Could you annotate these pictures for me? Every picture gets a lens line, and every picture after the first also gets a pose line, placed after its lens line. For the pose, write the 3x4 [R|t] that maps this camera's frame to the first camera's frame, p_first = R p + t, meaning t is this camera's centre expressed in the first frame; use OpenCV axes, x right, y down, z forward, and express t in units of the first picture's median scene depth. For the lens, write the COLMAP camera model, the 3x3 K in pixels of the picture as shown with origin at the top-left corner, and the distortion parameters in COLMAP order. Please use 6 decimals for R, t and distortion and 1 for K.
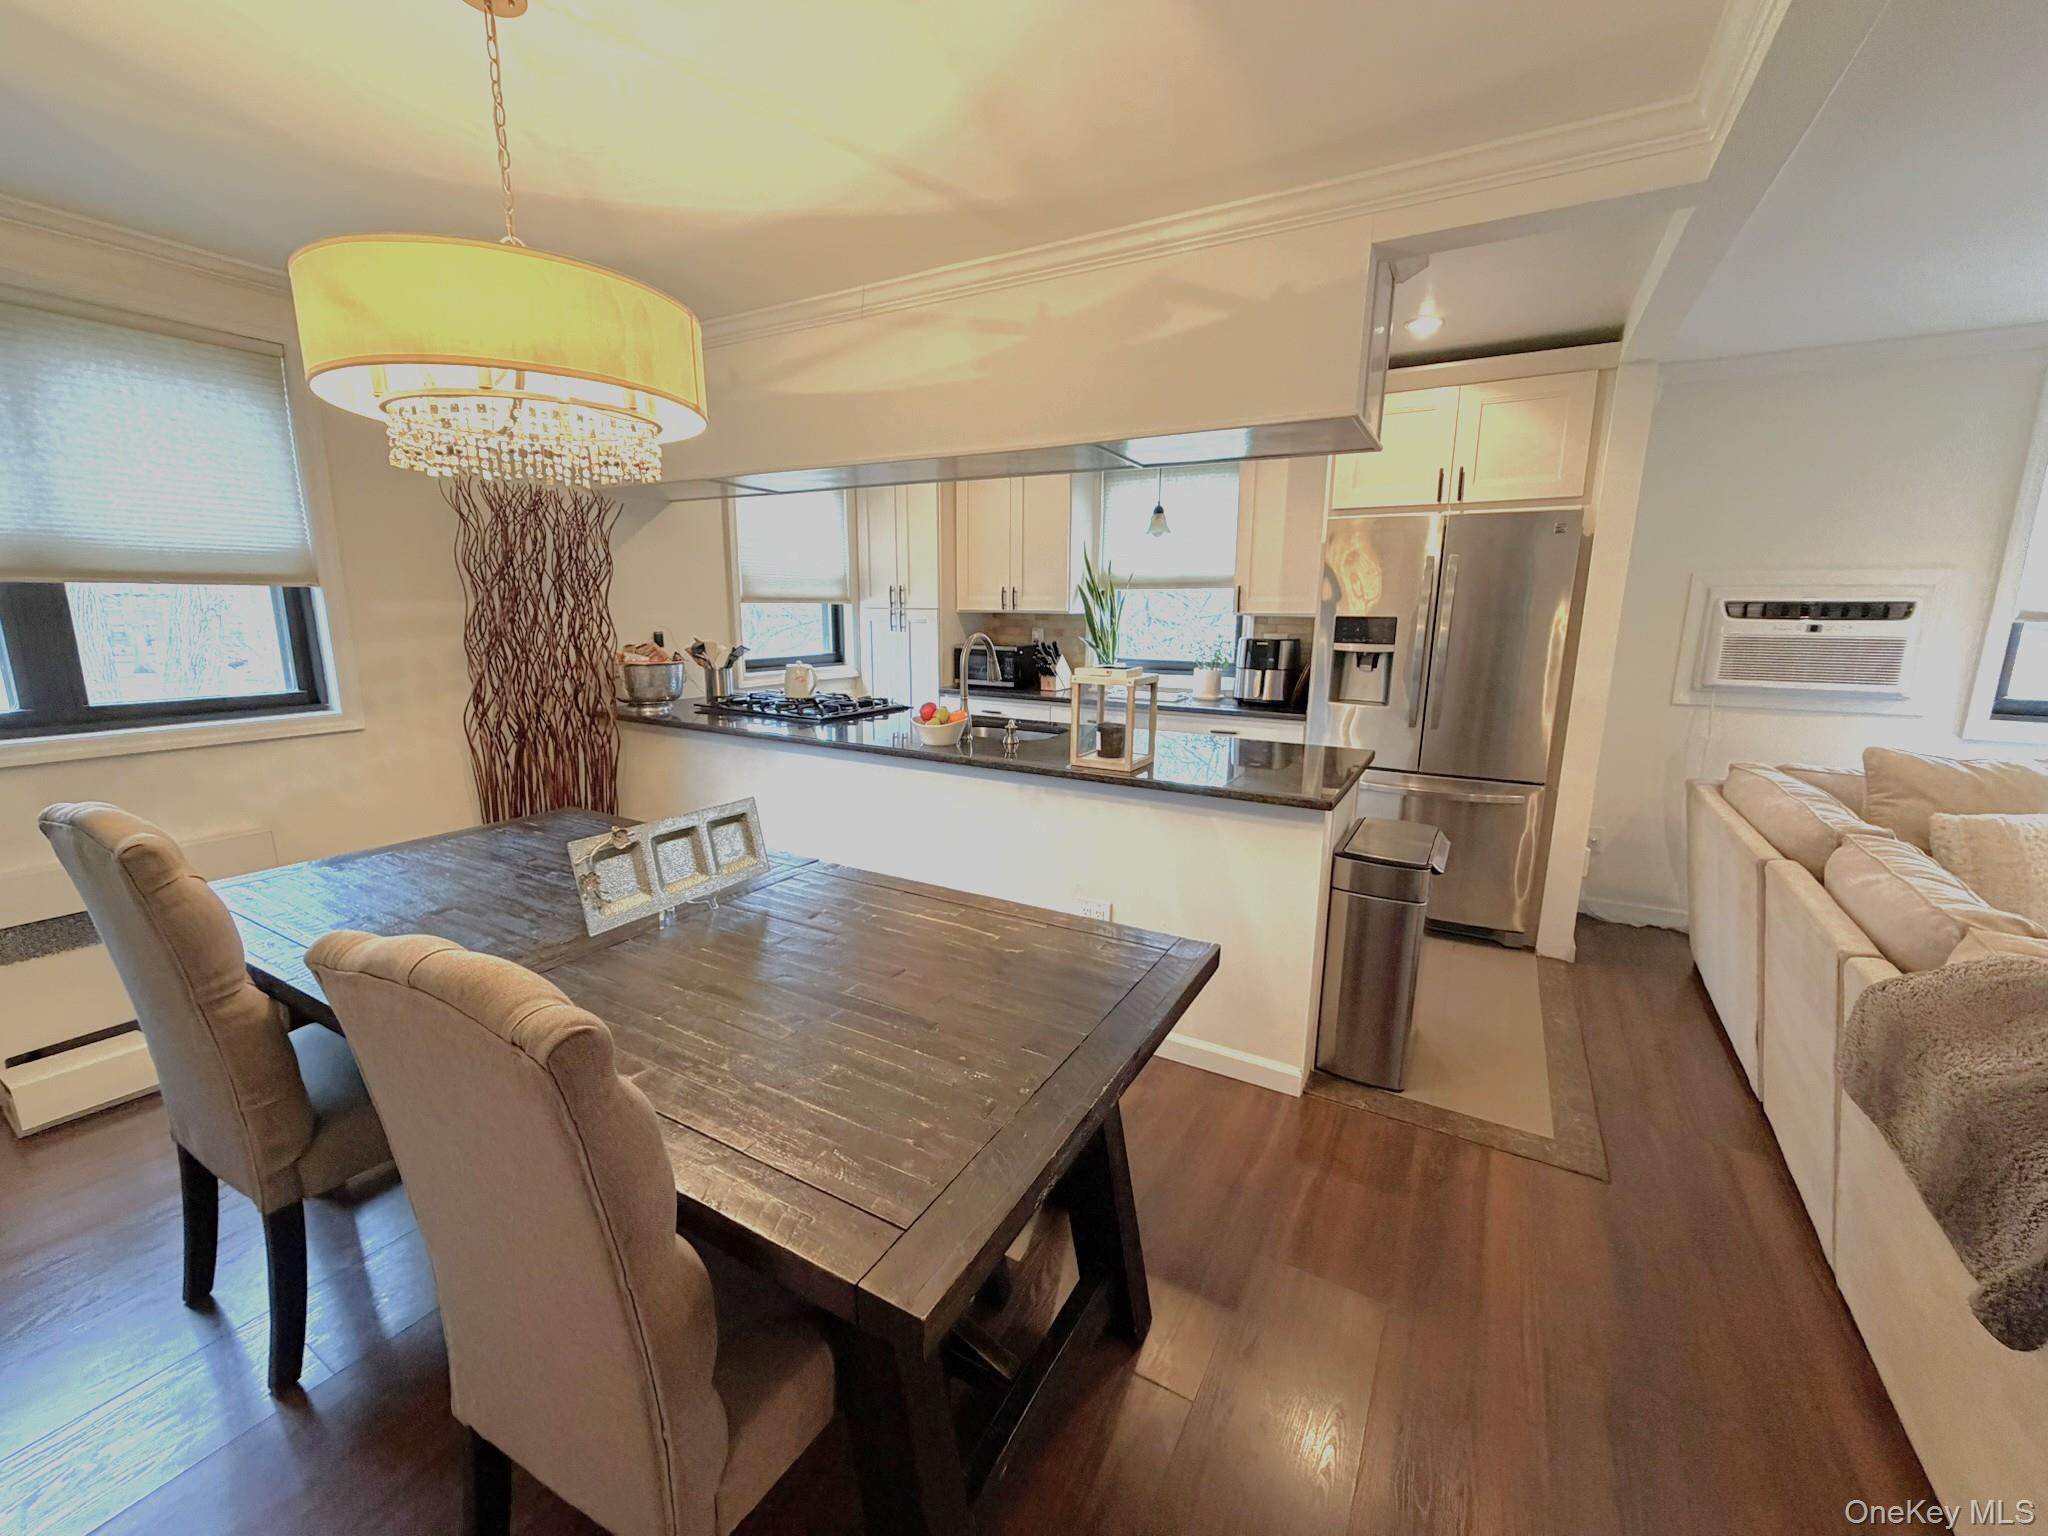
lens RADIAL K [[818.3, 0, 1017.2], [0, 818.3, 762.7], [0, 0, 1]] dist [-0.000688, 0.000191]
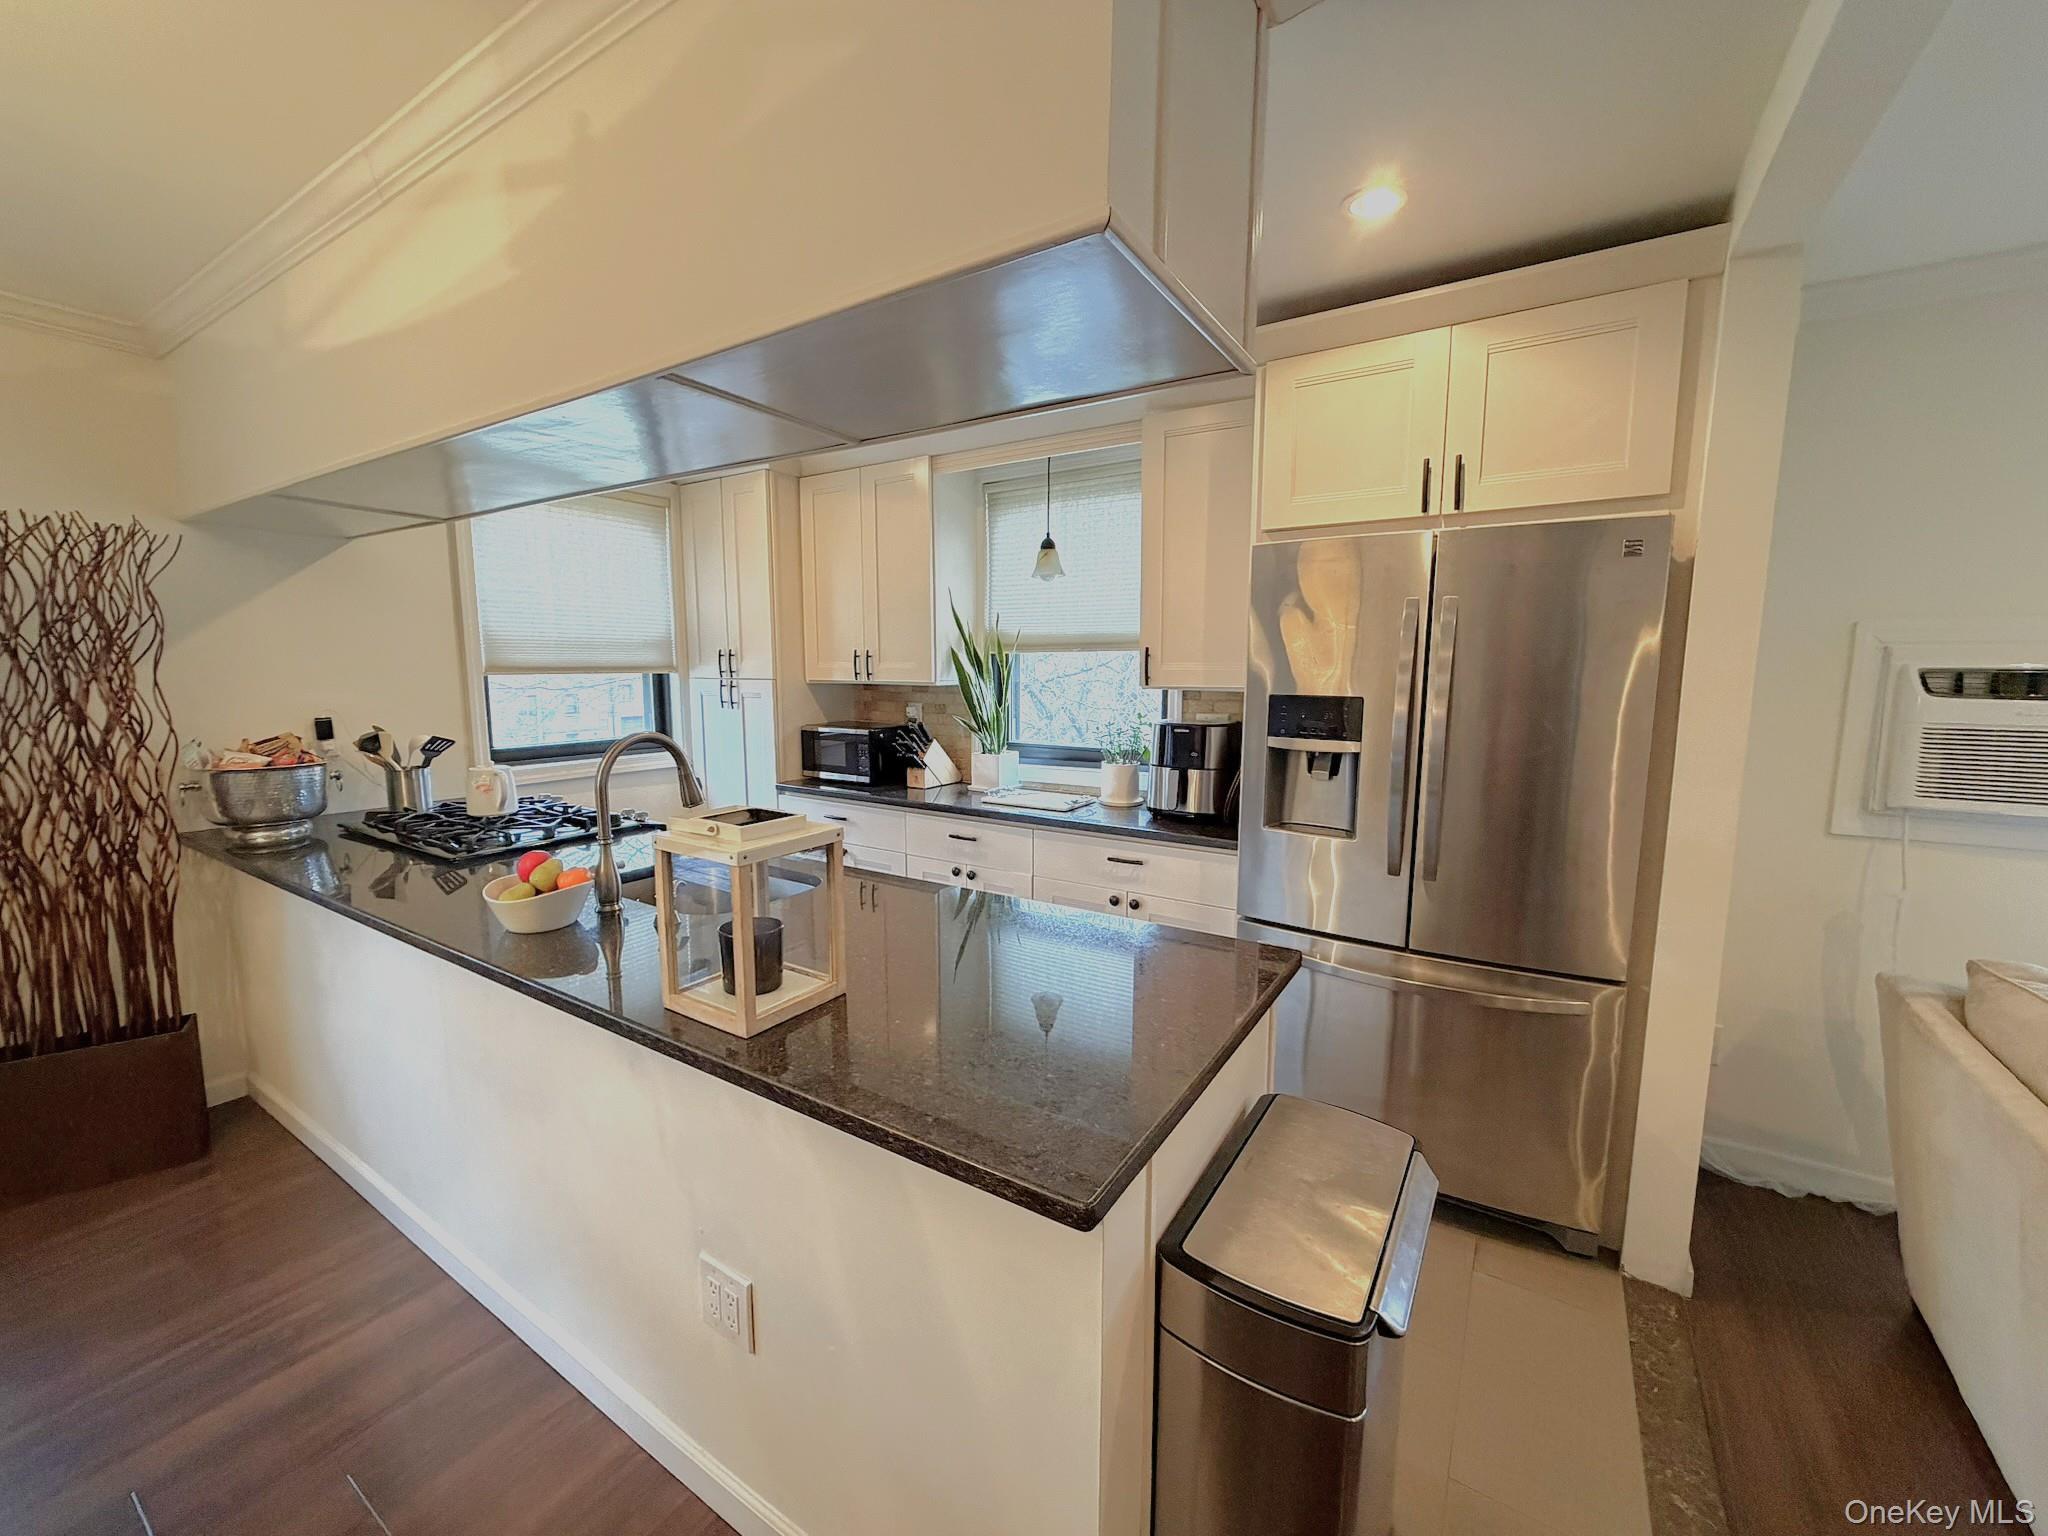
lens RADIAL K [[818.3, 0, 1018.9], [0, 818.3, 762.3], [0, 0, 1]] dist [-0.000688, 0.000191]
pose [[0.998958, -0.001417, -0.045620, 0.220296], [-0.001696, 0.997675, -0.068132, -0.081861], [0.045610, 0.068139, 0.996633, 0.355716]]
